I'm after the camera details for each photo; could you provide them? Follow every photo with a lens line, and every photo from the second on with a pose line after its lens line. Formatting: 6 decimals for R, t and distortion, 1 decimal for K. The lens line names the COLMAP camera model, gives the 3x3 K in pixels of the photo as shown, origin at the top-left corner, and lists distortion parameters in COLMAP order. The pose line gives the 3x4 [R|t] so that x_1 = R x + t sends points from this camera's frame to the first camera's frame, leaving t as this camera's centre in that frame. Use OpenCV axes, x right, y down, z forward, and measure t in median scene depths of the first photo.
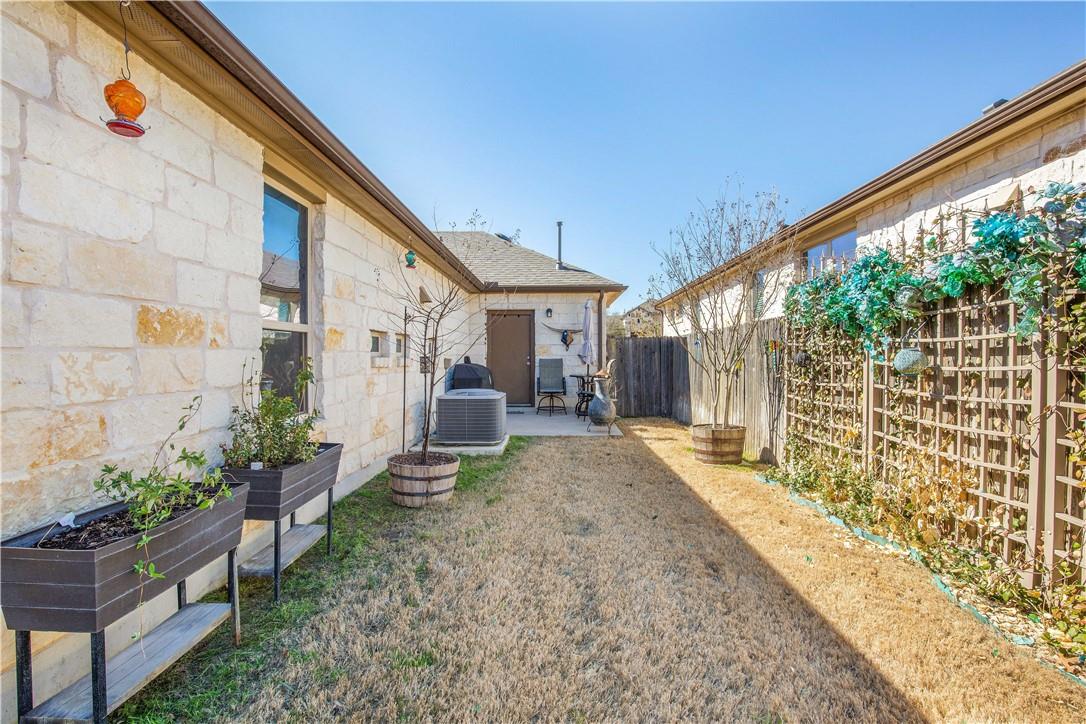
lens RADIAL K [[502.7, 0, 542.4], [0, 502.7, 357.3], [0, 0, 1]] dist [-0.029801, 0.004630]
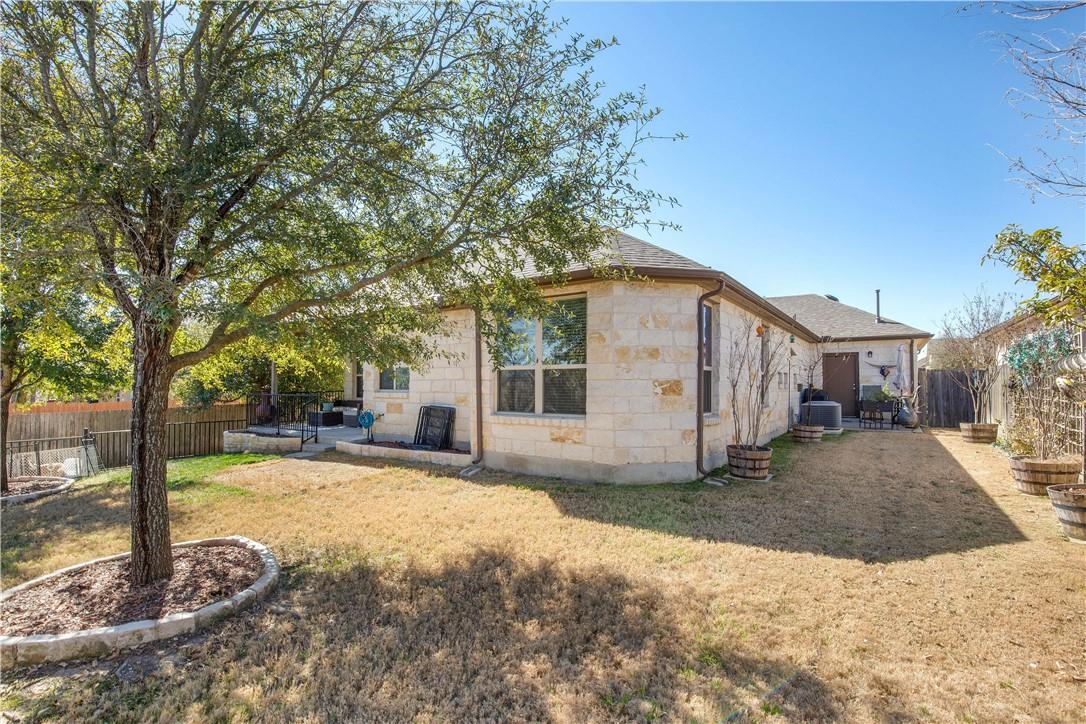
lens RADIAL K [[502.7, 0, 553.4], [0, 502.7, 370.0], [0, 0, 1]] dist [-0.029801, 0.004630]
pose [[0.844050, -0.013044, -0.536106, 0.010775], [-0.003090, 0.999569, -0.029186, 0.002988], [0.536256, 0.026291, 0.843646, -0.730394]]
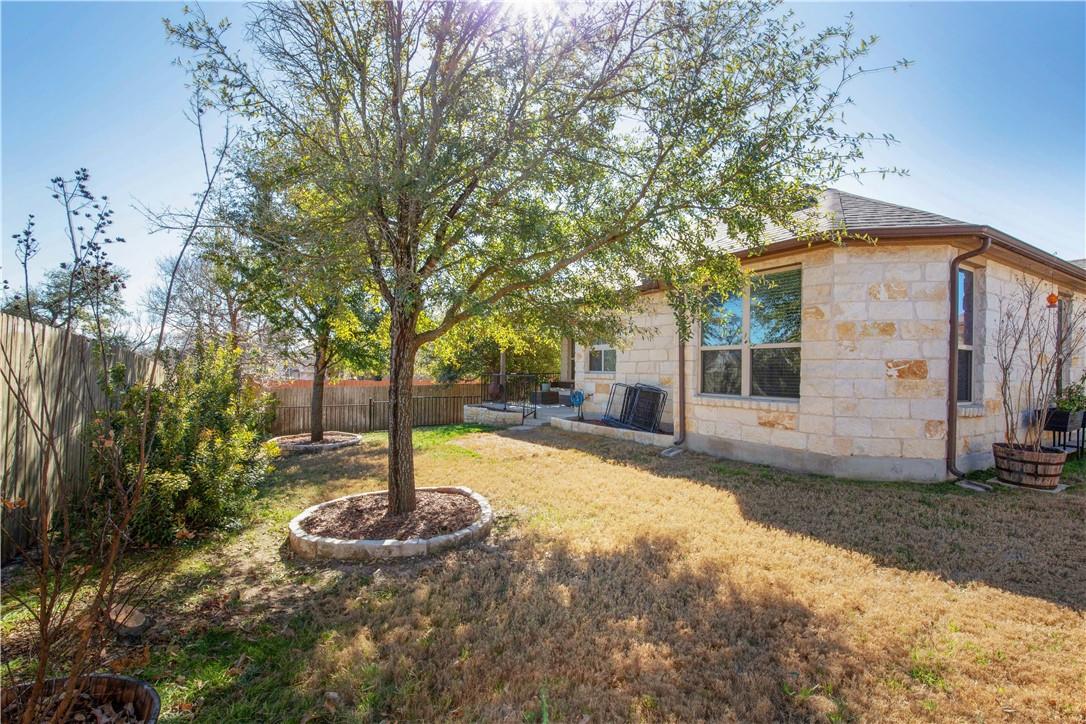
lens RADIAL K [[502.7, 0, 553.9], [0, 502.7, 359.5], [0, 0, 1]] dist [-0.029801, 0.004630]
pose [[0.553535, -0.008085, -0.832787, 0.044161], [-0.014720, 0.999702, -0.019489, 0.023378], [0.832696, 0.023046, 0.553251, -0.713332]]
